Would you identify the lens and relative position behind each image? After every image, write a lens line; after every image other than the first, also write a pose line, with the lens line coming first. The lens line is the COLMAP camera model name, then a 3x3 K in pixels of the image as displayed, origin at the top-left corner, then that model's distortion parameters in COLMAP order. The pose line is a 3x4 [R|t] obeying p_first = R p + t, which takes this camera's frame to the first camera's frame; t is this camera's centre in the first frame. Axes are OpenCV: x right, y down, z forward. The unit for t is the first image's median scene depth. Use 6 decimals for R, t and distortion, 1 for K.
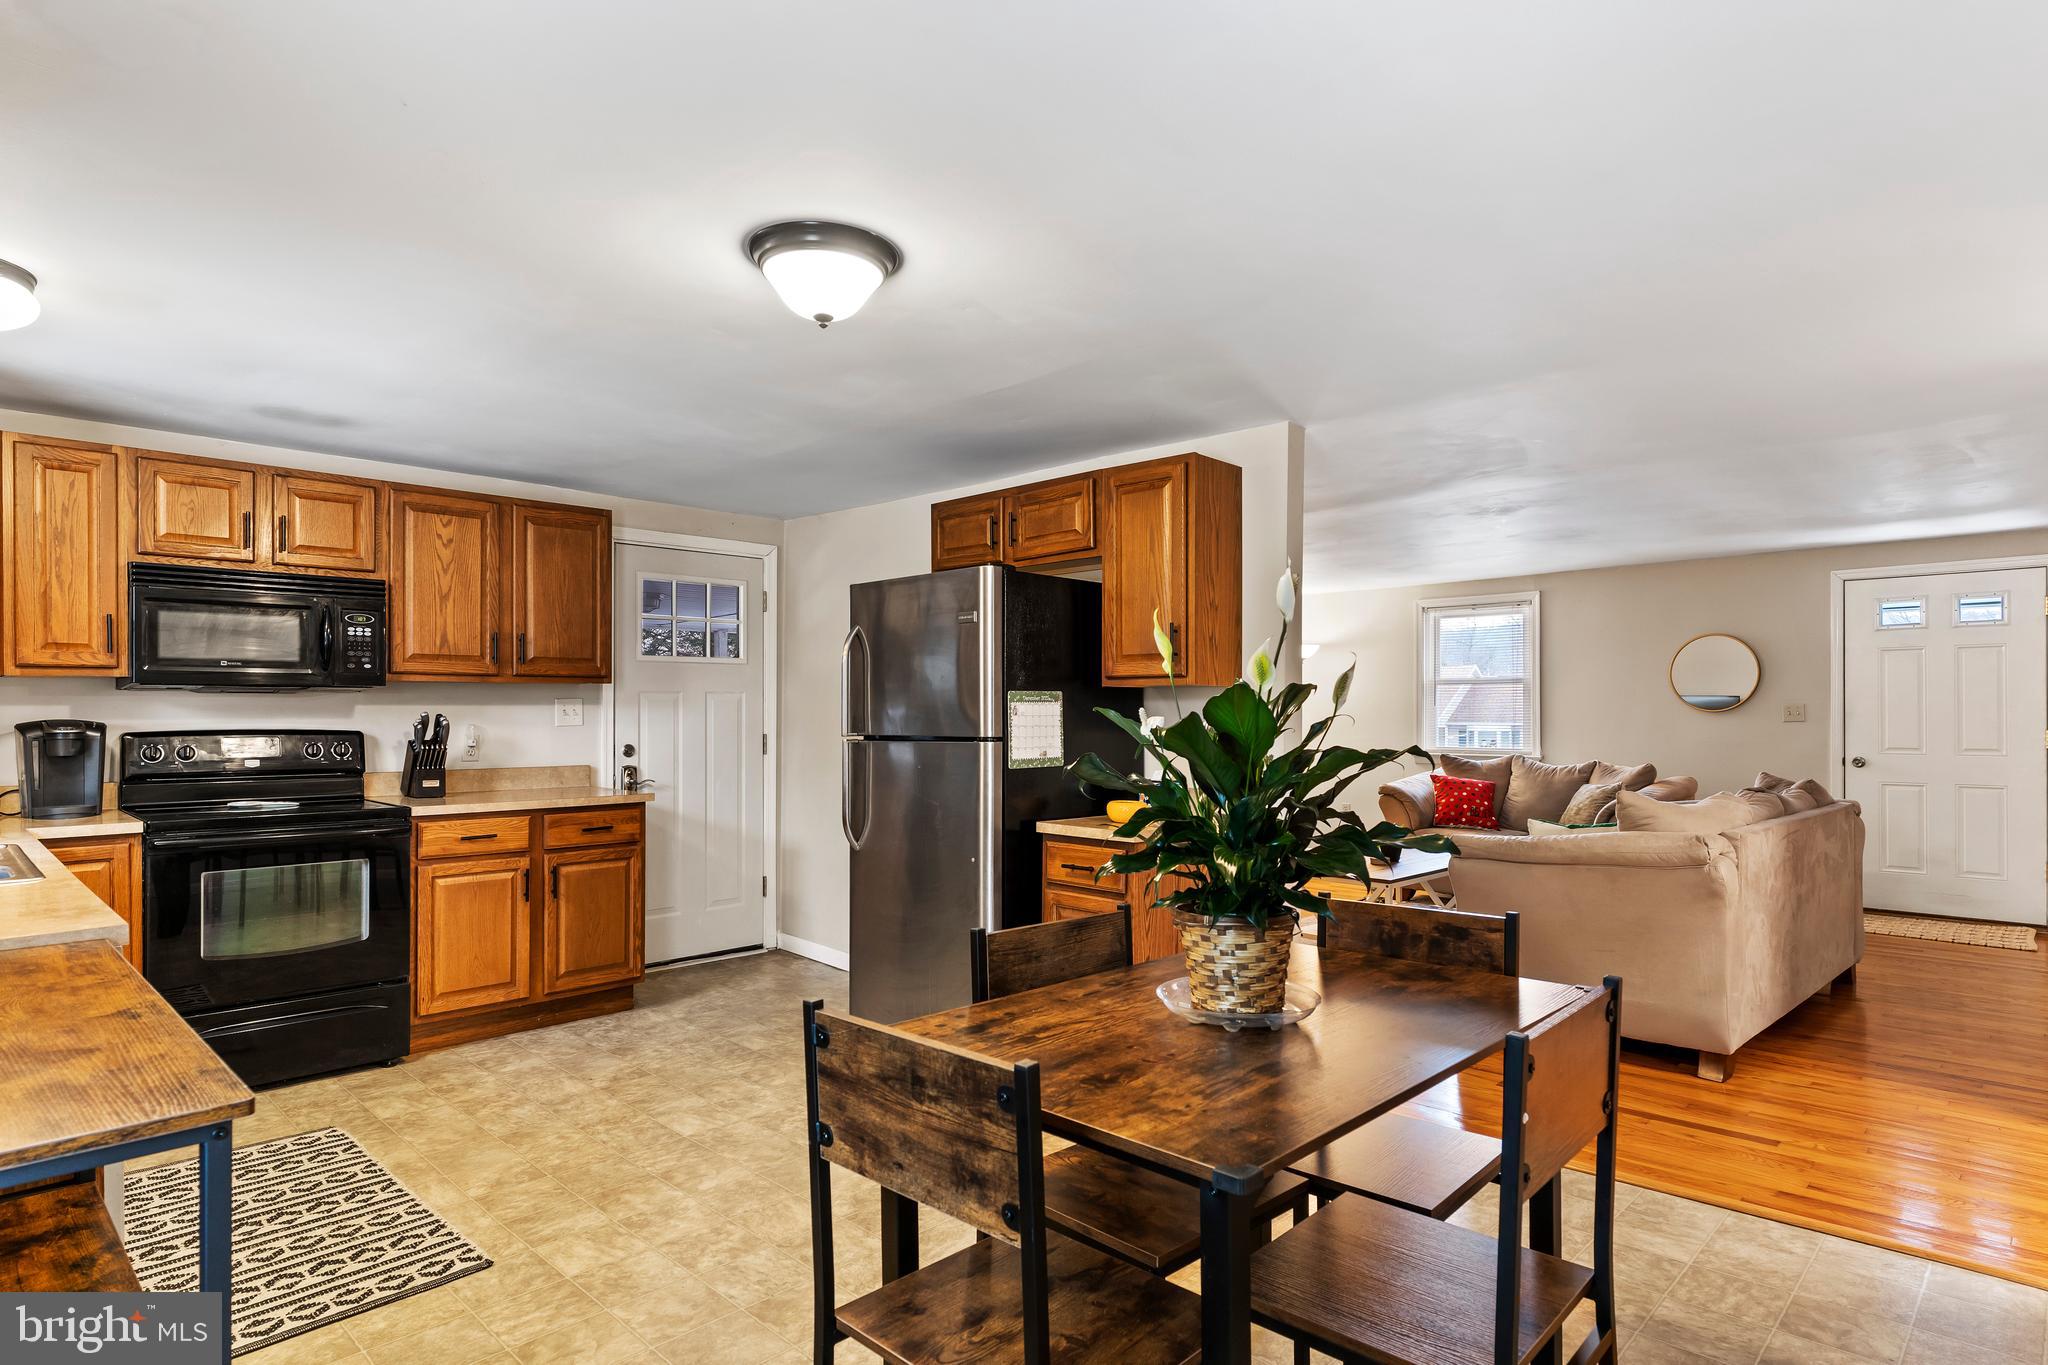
lens RADIAL K [[1092.9, 0, 1017.2], [0, 1092.9, 701.0], [0, 0, 1]] dist [-0.007642, -0.000572]
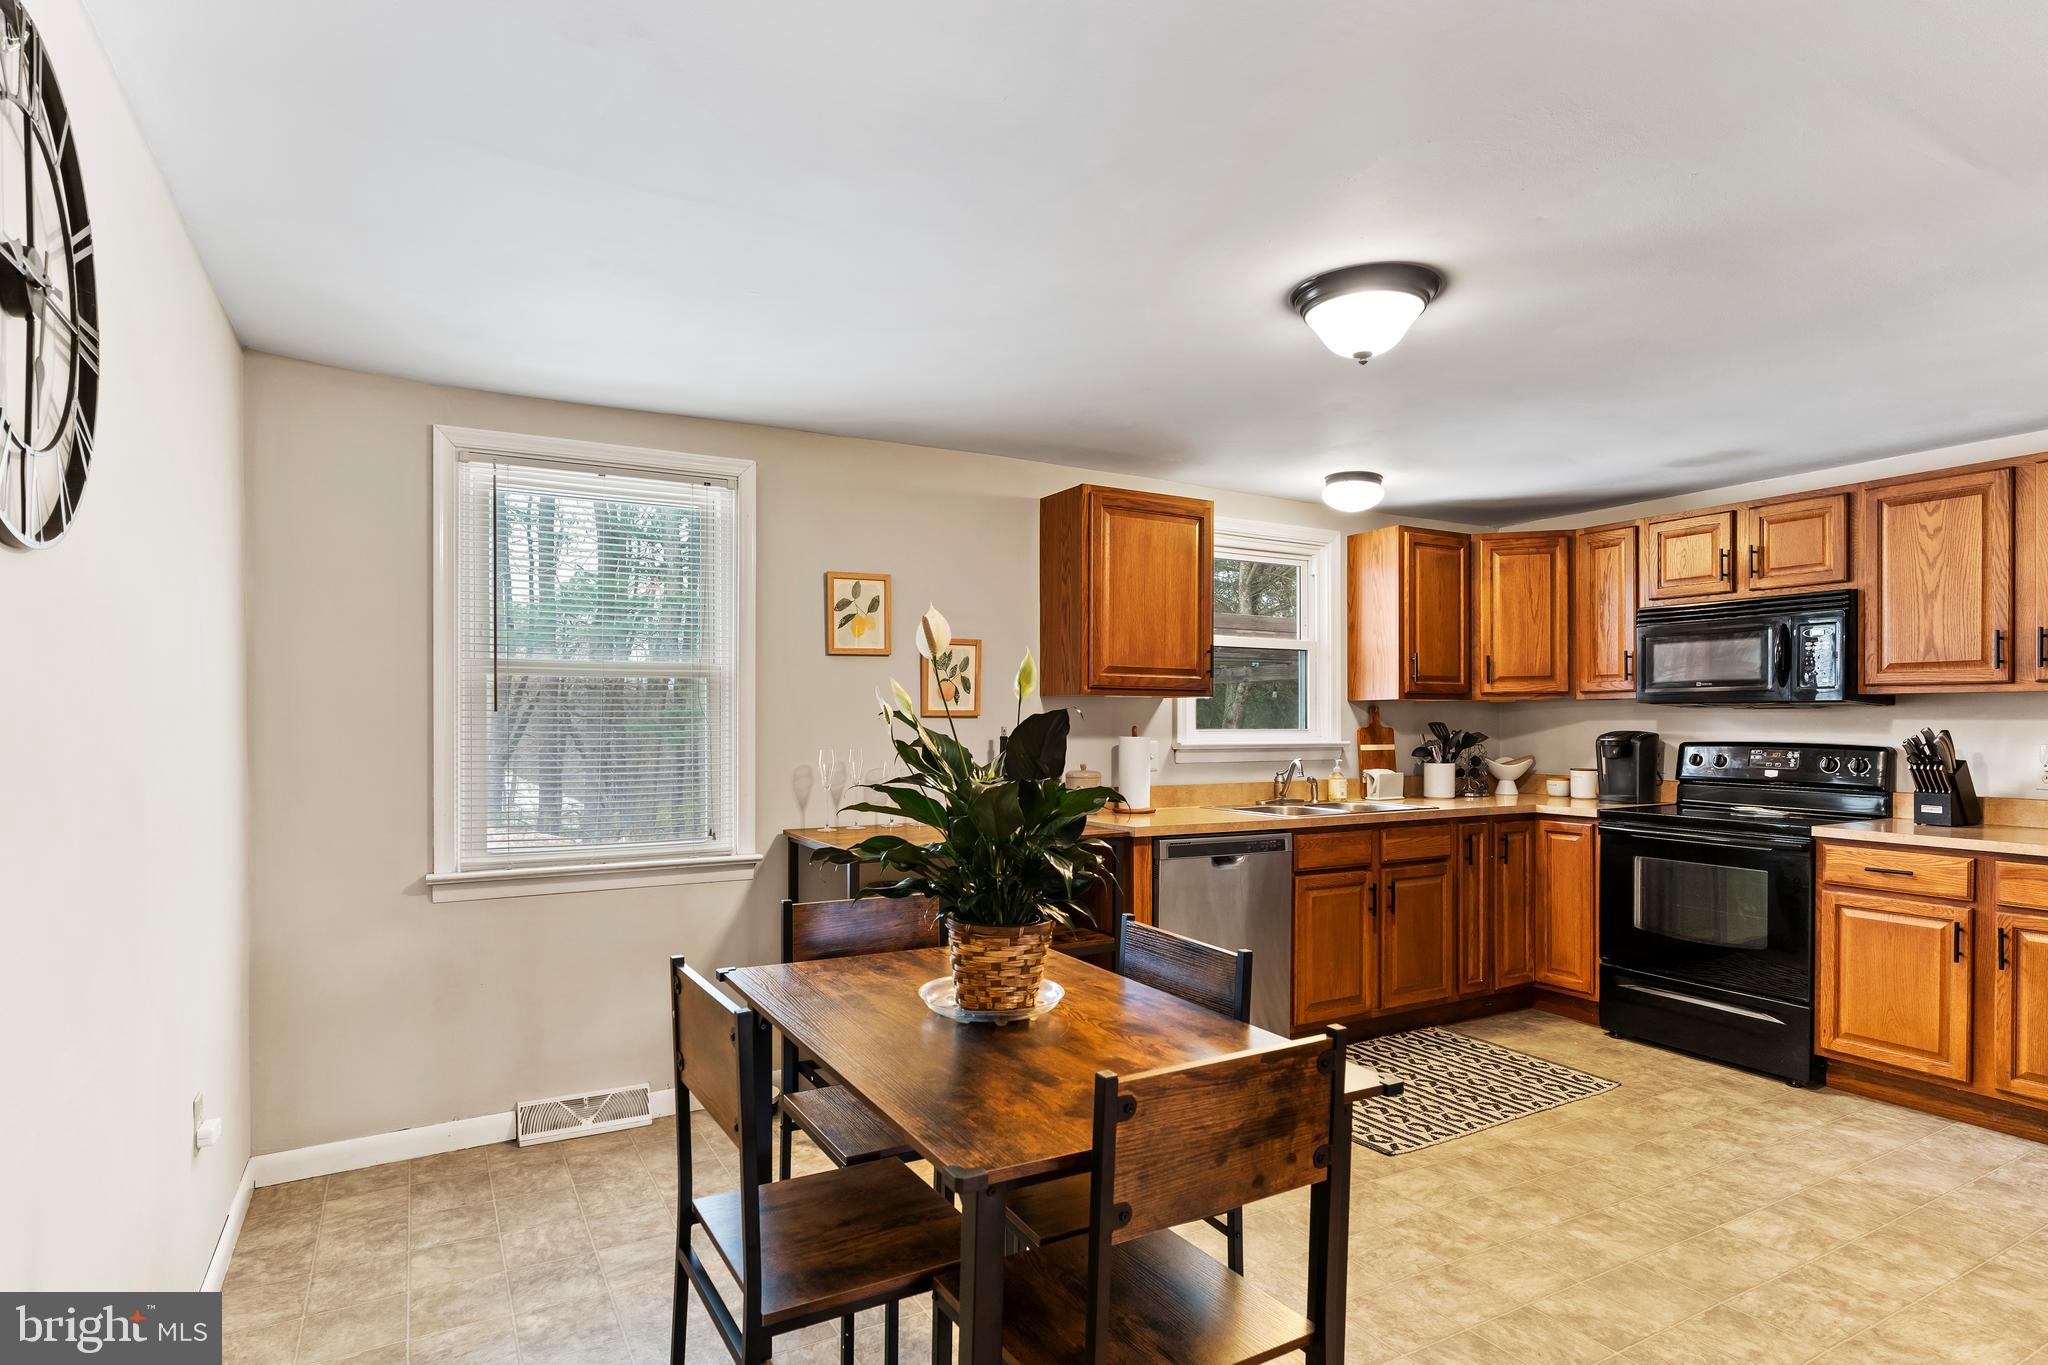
lens RADIAL K [[1069.0, 0, 1027.4], [0, 1069.0, 726.1], [0, 0, 1]] dist [-0.011293, 0.005970]
pose [[-0.274850, 0.004704, -0.961476, 0.565371], [0.006720, 0.999973, 0.002972, 0.001265], [0.961464, -0.005644, -0.274874, 0.624639]]
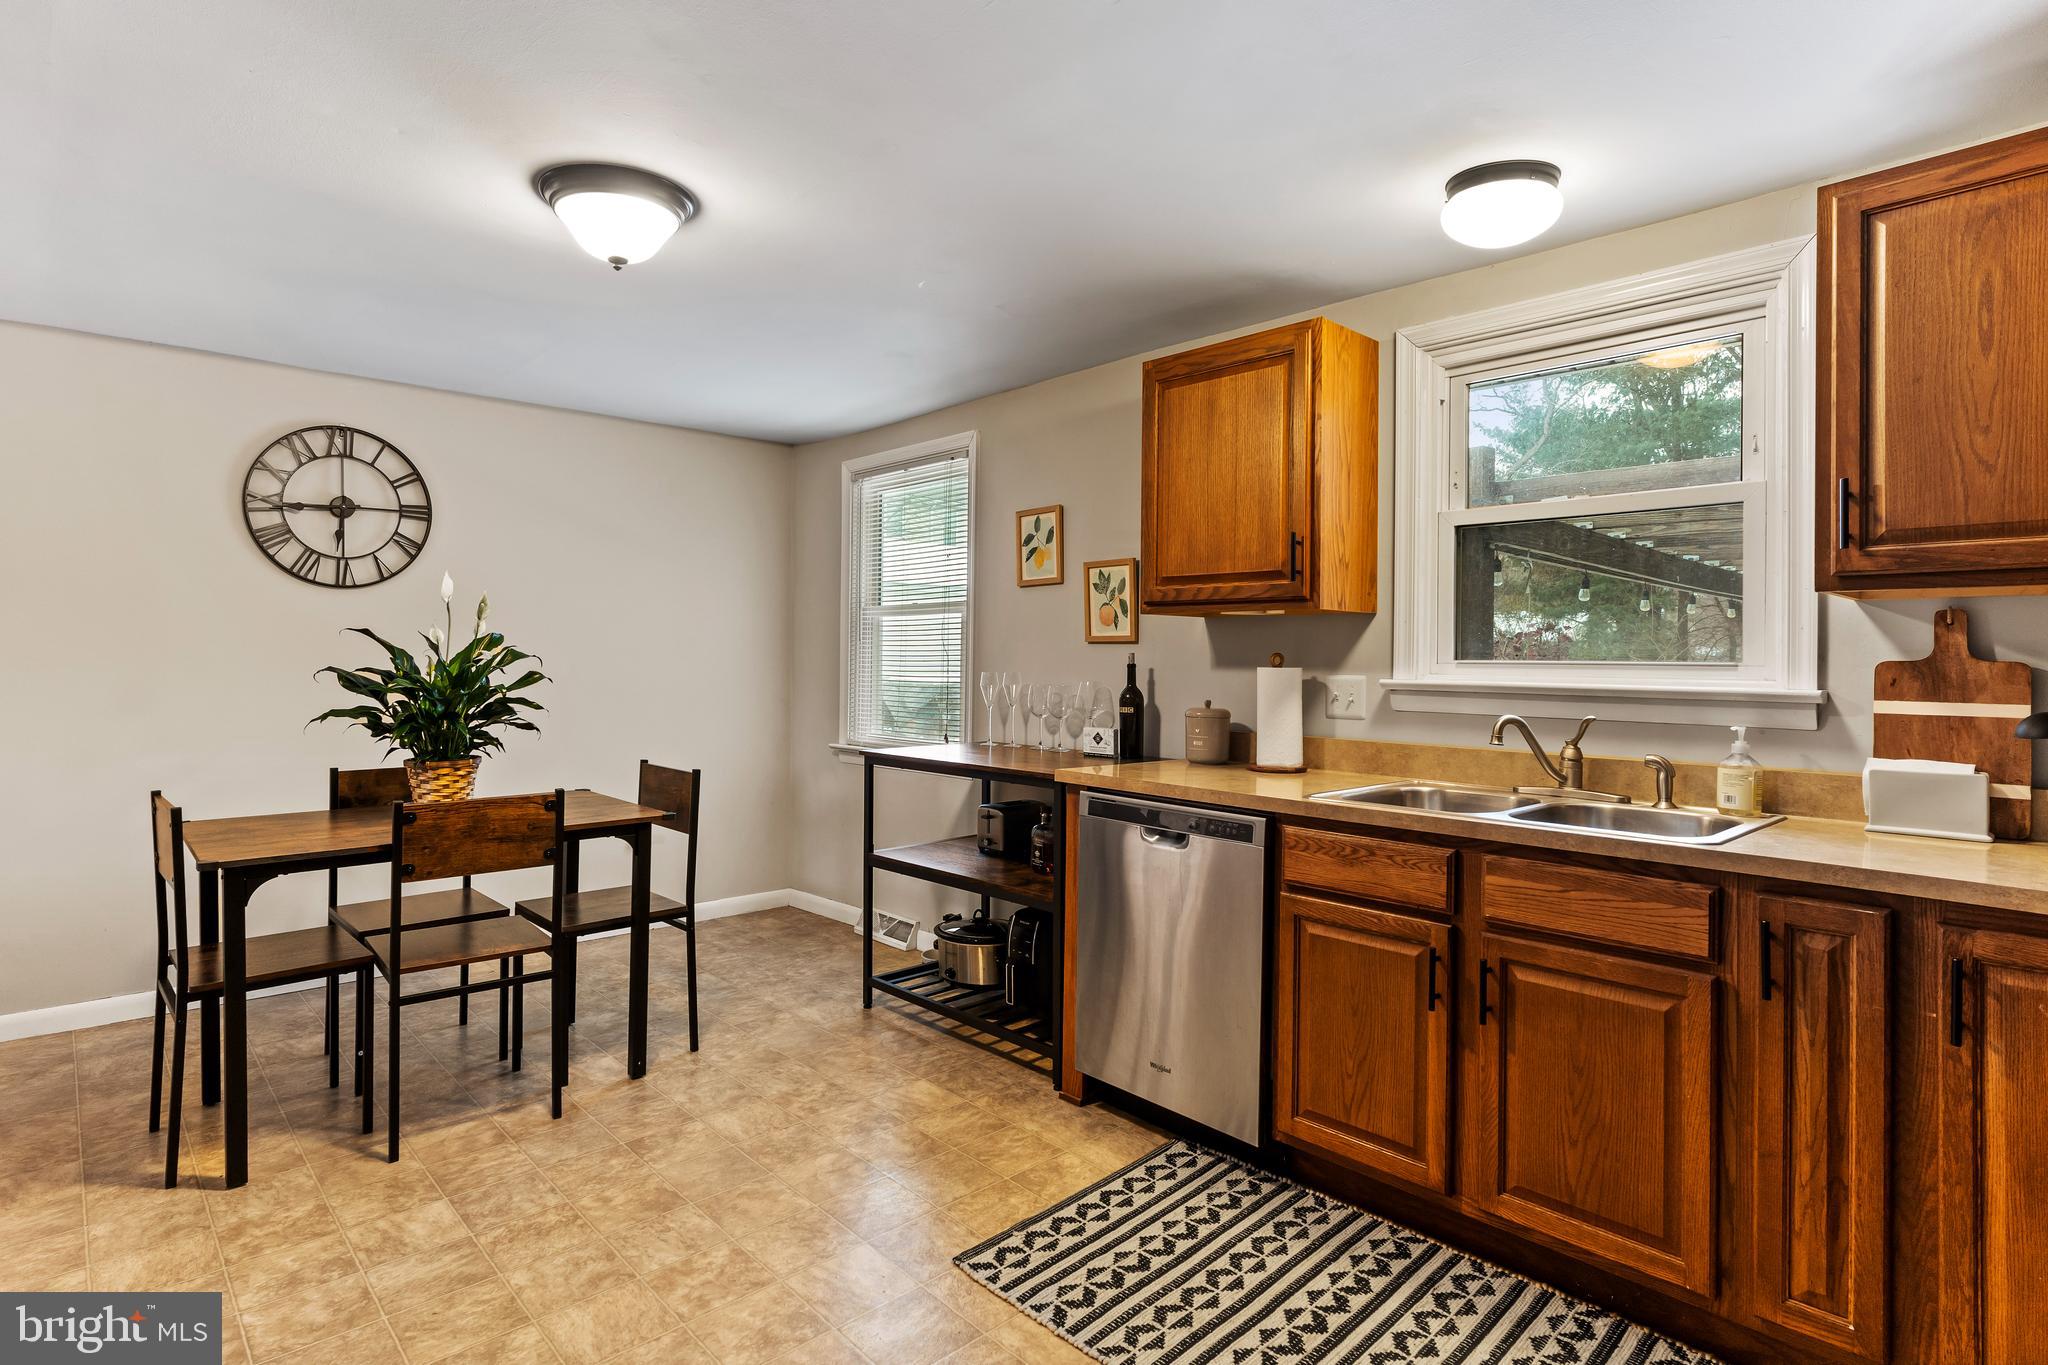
lens RADIAL K [[1069.0, 0, 1008.7], [0, 1069.0, 645.1], [0, 0, 1]] dist [-0.011293, 0.005970]
pose [[-0.998005, -0.010090, 0.062318, -0.383996], [-0.011410, 0.999717, -0.020866, 0.018729], [-0.062090, -0.021535, -0.997838, 1.254785]]
